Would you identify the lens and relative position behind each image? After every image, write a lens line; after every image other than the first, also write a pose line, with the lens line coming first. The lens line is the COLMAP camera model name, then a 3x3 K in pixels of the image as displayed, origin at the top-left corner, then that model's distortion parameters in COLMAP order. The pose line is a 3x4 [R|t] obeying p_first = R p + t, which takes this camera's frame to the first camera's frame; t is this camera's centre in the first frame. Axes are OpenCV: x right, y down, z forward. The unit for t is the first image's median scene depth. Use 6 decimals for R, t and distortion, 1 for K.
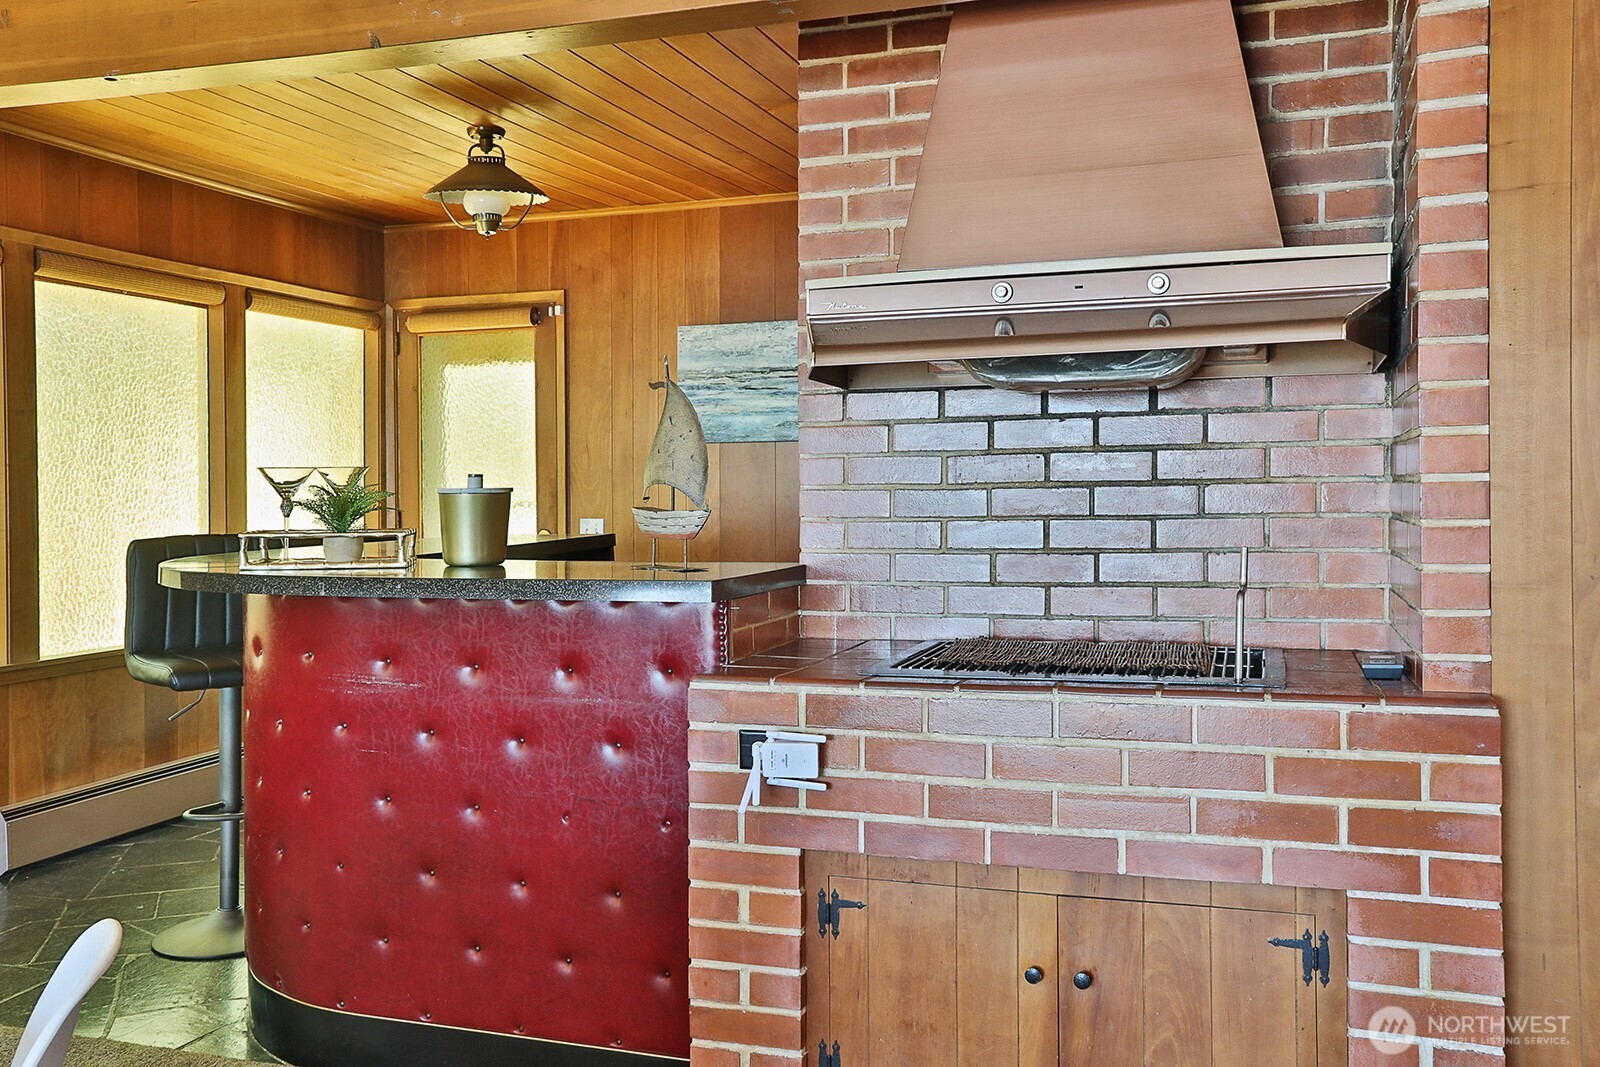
lens RADIAL K [[1351.6, 0, 801.8], [0, 1351.6, 491.5], [0, 0, 1]] dist [0.009104, 0.003269]
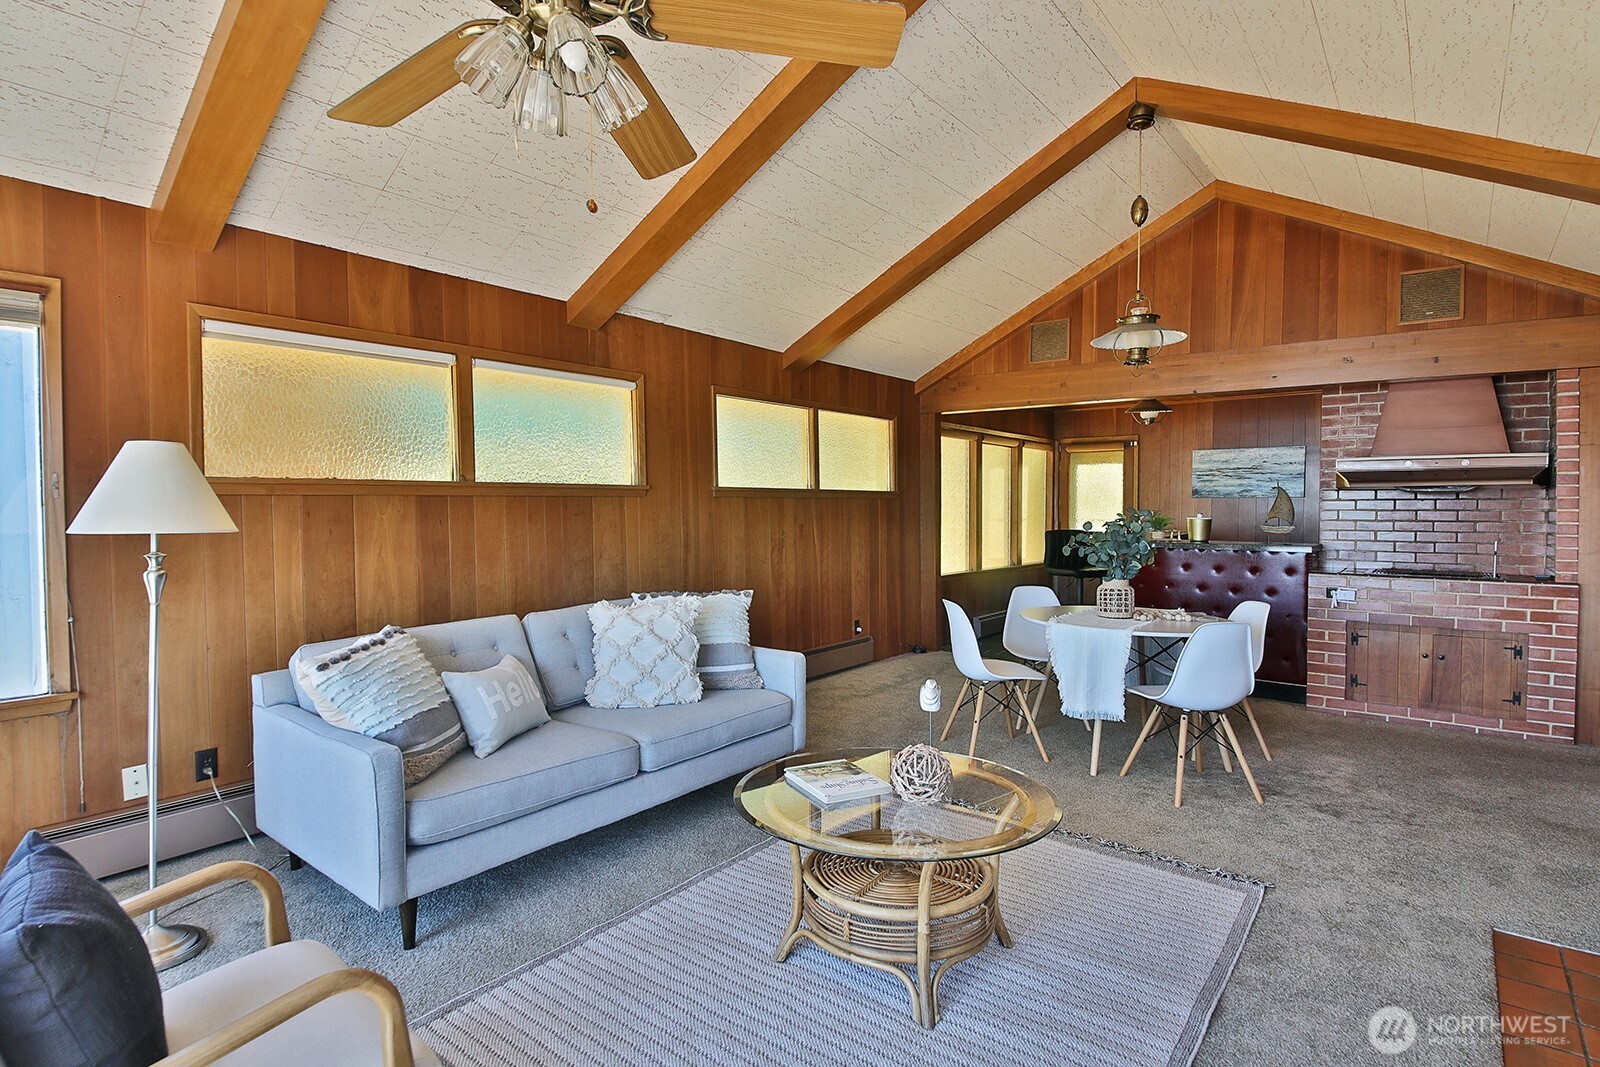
lens RADIAL K [[781.2, 0, 796.9], [0, 781.2, 517.8], [0, 0, 1]] dist [0.001817, -0.022128]
pose [[0.933708, 0.019142, -0.357523, -0.584977], [-0.015223, 0.999789, 0.013774, -0.017027], [0.357711, -0.007419, 0.933803, -1.354885]]
